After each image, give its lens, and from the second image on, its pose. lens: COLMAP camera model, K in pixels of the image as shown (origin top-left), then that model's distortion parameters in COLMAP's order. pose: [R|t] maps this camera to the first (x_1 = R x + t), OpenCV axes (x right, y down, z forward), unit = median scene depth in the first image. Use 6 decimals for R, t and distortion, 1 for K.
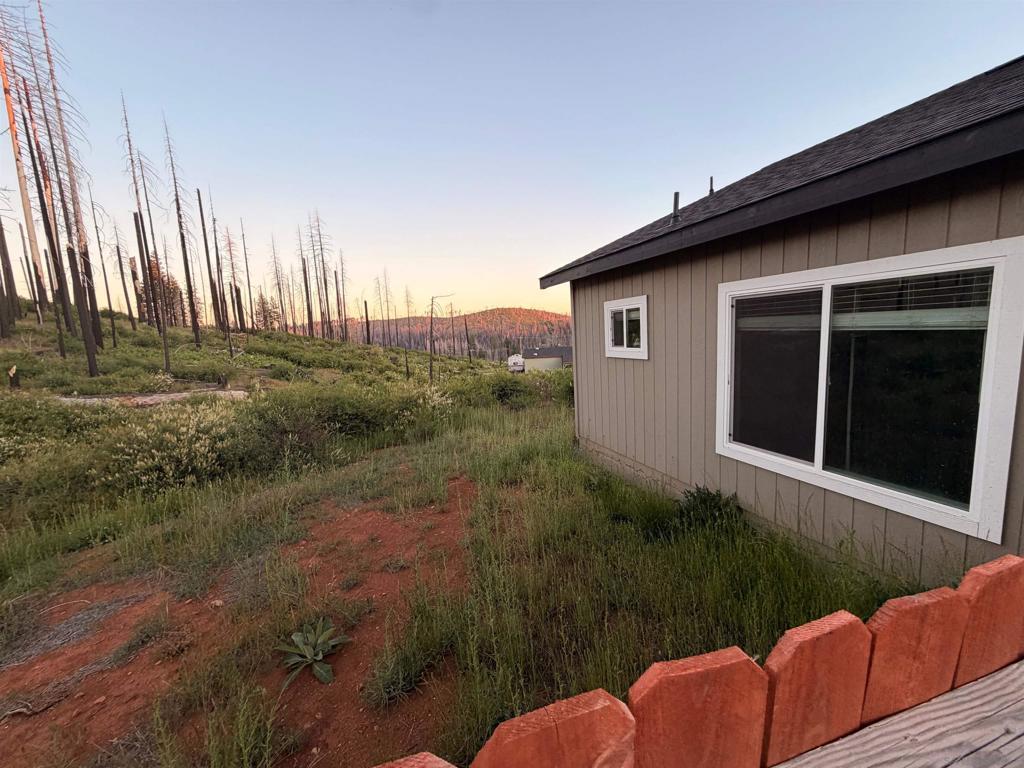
lens RADIAL K [[407.6, 0, 509.8], [0, 407.6, 386.1], [0, 0, 1]] dist [0.000753, -0.000226]
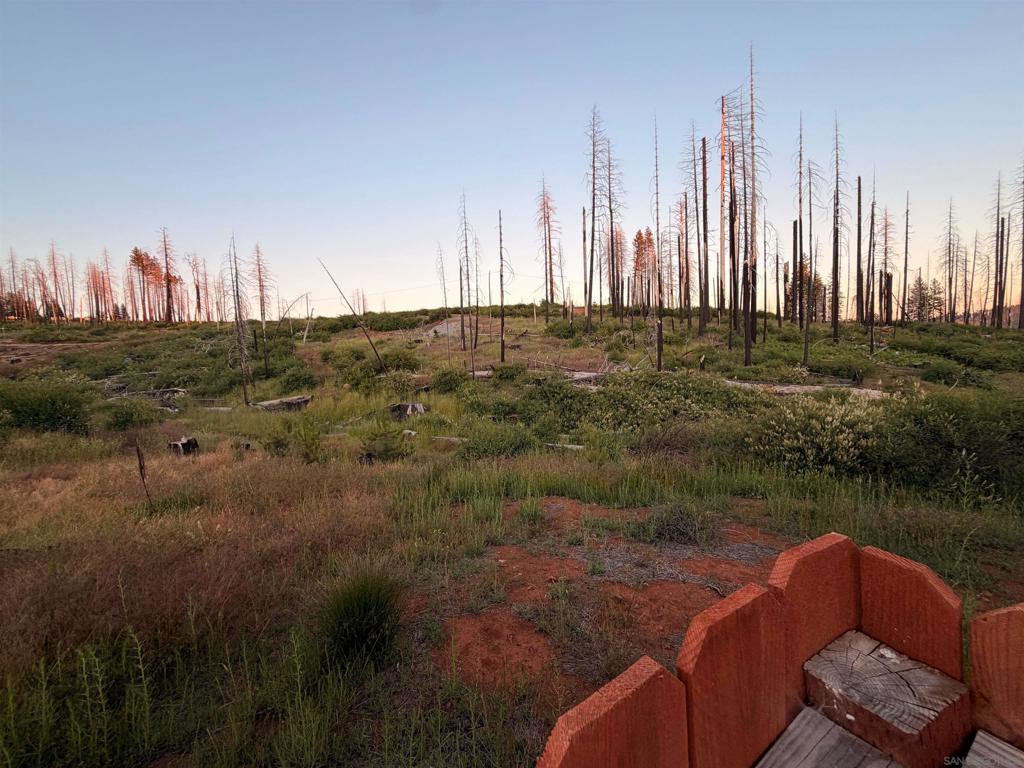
lens RADIAL K [[407.6, 0, 509.3], [0, 407.6, 385.6], [0, 0, 1]] dist [0.000753, -0.000226]
pose [[0.251535, 0.099679, -0.962702, -0.006567], [-0.090421, 0.992752, 0.079165, 0.003537], [0.963615, 0.067135, 0.258725, -0.009907]]
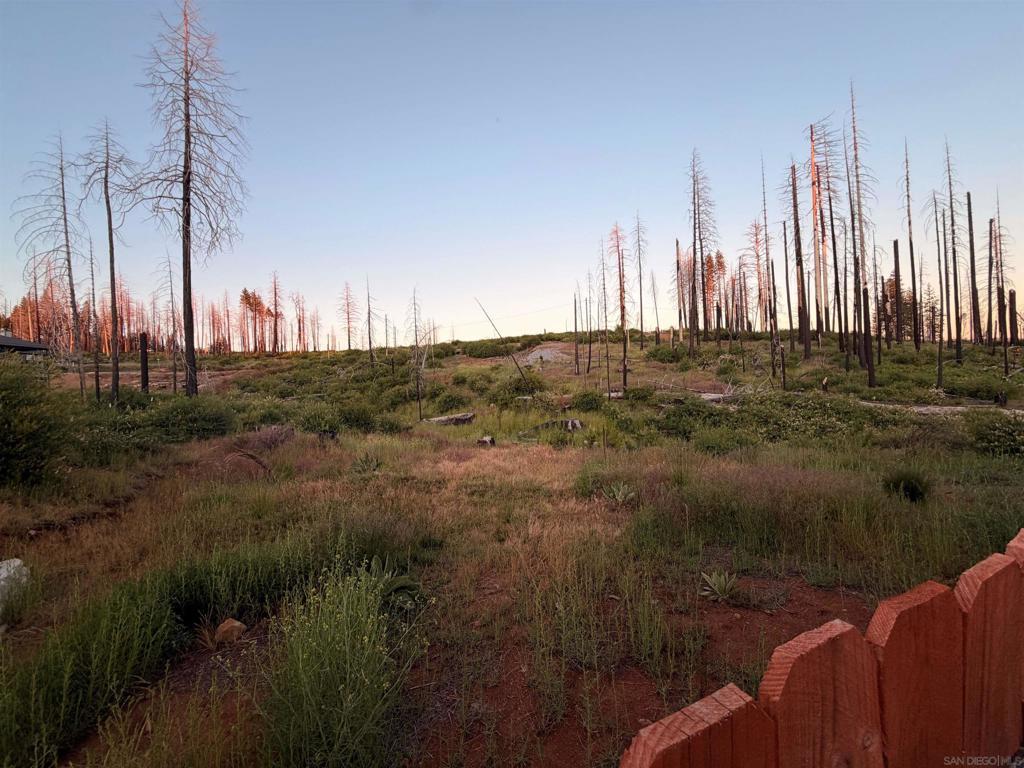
lens RADIAL K [[407.6, 0, 510.3], [0, 407.6, 385.0], [0, 0, 1]] dist [0.000753, -0.000226]
pose [[0.125989, 0.037833, -0.991310, 0.080859], [-0.084134, 0.996080, 0.027322, 0.026803], [0.988457, 0.079961, 0.128678, -0.252274]]
